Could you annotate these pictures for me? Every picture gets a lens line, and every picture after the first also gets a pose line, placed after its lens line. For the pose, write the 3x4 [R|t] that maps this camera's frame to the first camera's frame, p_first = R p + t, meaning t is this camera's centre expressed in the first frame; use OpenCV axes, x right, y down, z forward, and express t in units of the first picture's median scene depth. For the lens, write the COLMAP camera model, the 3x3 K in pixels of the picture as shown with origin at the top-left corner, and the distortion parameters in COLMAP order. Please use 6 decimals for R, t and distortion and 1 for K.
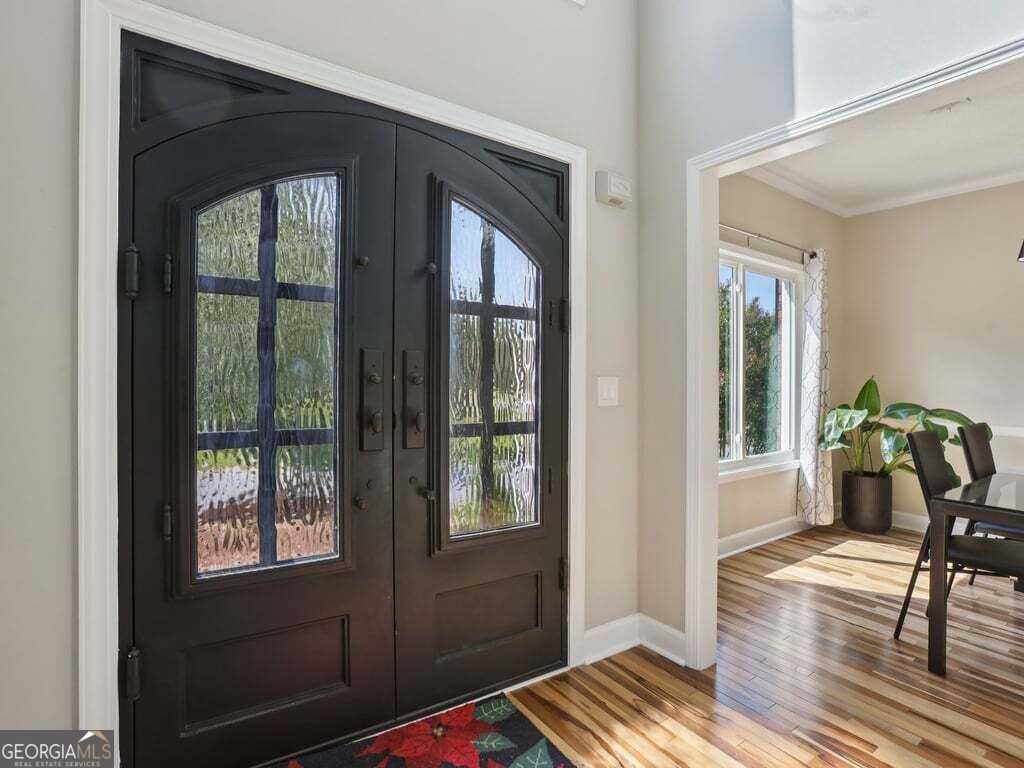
lens RADIAL K [[533.6, 0, 505.3], [0, 533.6, 383.6], [0, 0, 1]] dist [-0.081868, 0.037781]
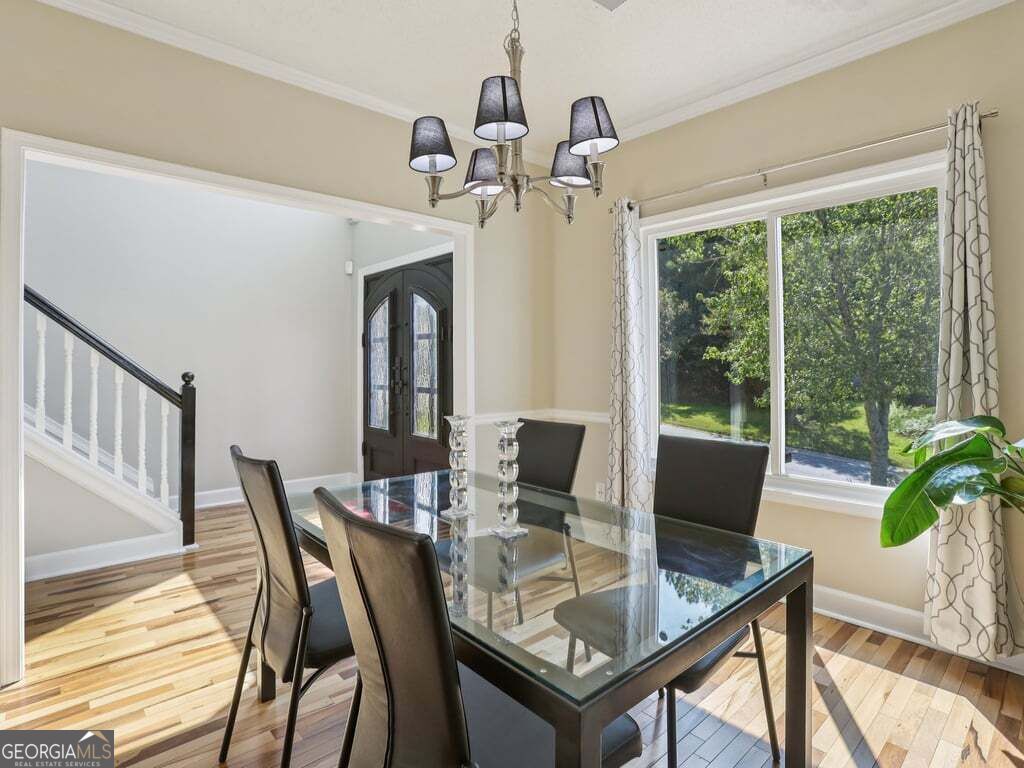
lens RADIAL K [[522.8, 0, 491.1], [0, 522.8, 380.0], [0, 0, 1]] dist [-0.042803, 0.011052]
pose [[0.120752, 0.004966, -0.992670, 2.109487], [-0.008411, 0.999957, 0.003979, 0.026726], [0.992647, 0.007869, 0.120789, 0.991747]]
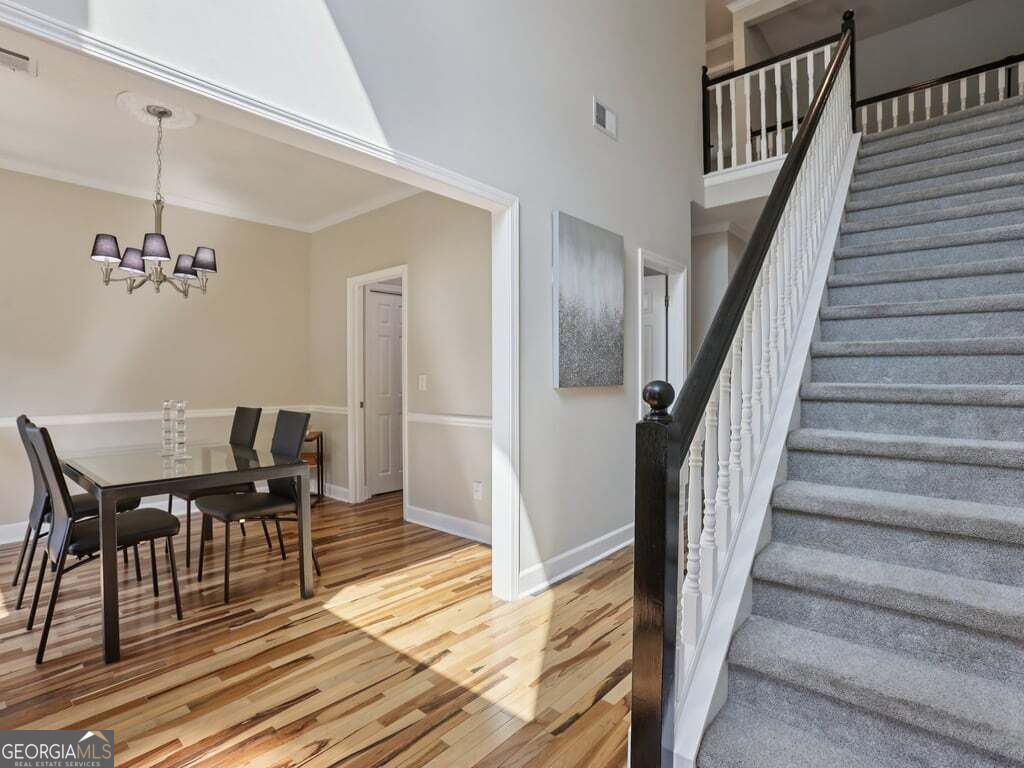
lens RADIAL K [[522.8, 0, 491.1], [0, 522.8, 380.0], [0, 0, 1]] dist [-0.042803, 0.011052]
pose [[-0.237449, -0.019458, 0.971205, -0.307250], [0.009855, 0.999700, 0.022439, 0.001311], [-0.971350, 0.014900, -0.237186, 0.545894]]
